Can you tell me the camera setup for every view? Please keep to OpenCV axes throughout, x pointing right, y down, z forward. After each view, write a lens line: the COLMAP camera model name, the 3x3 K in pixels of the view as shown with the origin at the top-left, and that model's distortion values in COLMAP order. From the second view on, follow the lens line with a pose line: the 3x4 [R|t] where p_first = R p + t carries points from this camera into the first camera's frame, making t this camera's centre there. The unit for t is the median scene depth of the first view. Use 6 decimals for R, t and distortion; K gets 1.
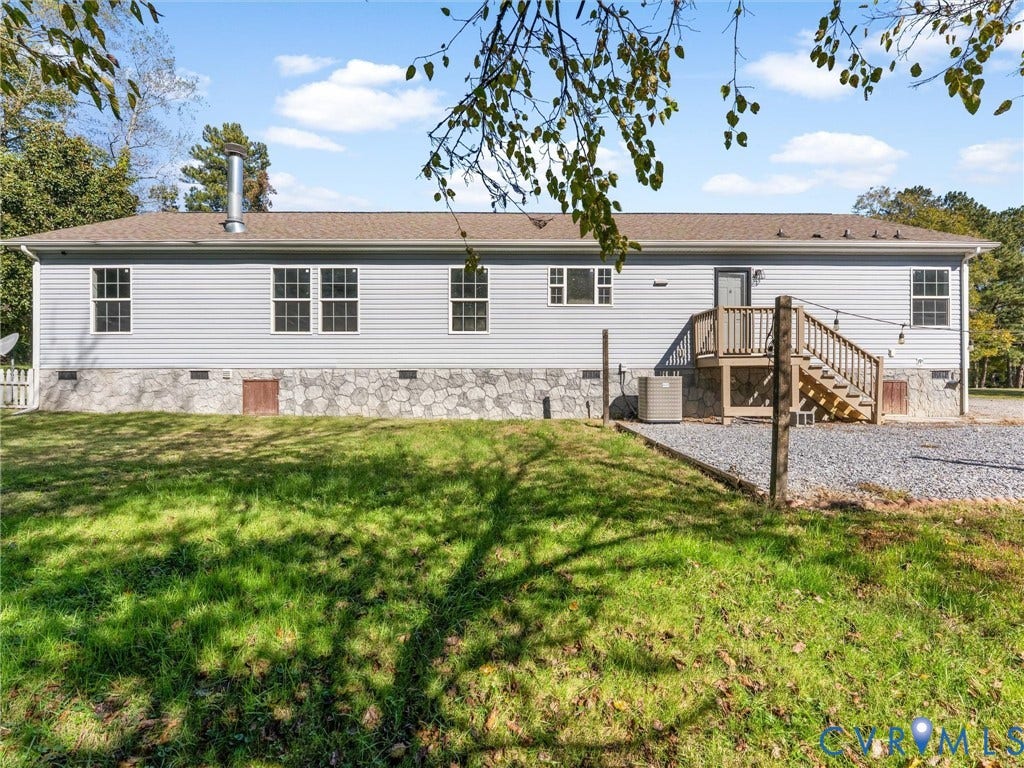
lens RADIAL K [[456.4, 0, 512.0], [0, 456.4, 370.4], [0, 0, 1]] dist [-0.000857, -0.000008]
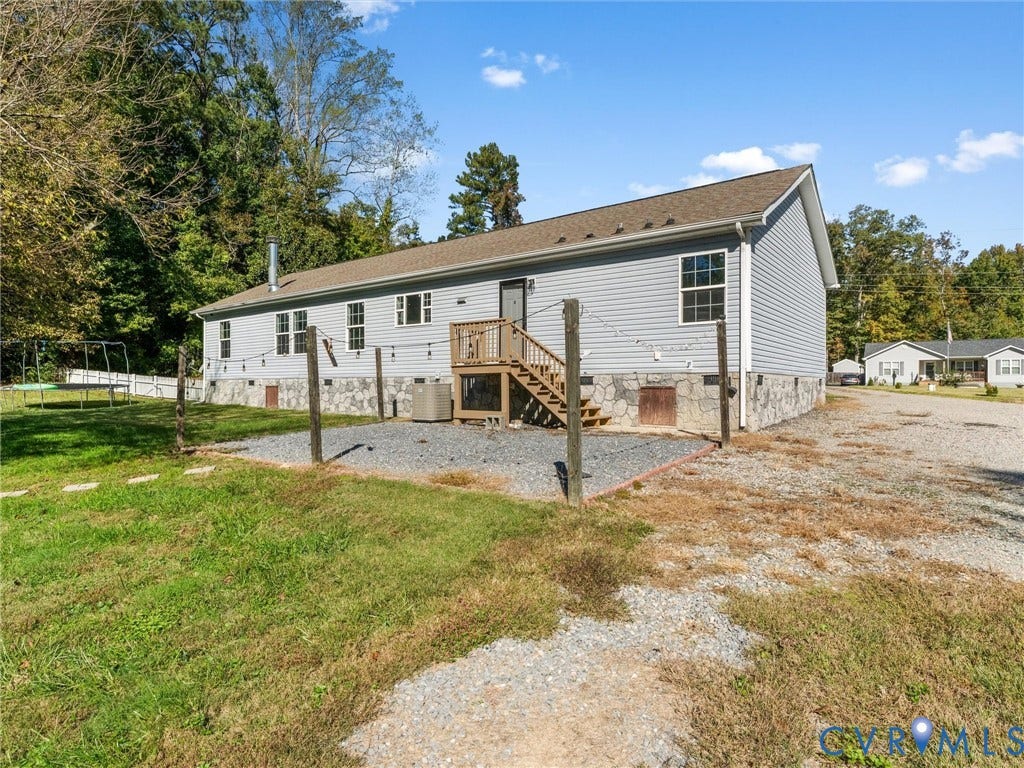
lens RADIAL K [[600.4, 0, 512.0], [0, 600.4, 384.0], [0, 0, 1]] dist [-0.000567, 0.001495]
pose [[0.775120, -0.001764, -0.631812, 1.379837], [0.000667, 0.999998, -0.001973, 0.018766], [0.631814, 0.001108, 0.775119, -0.079061]]
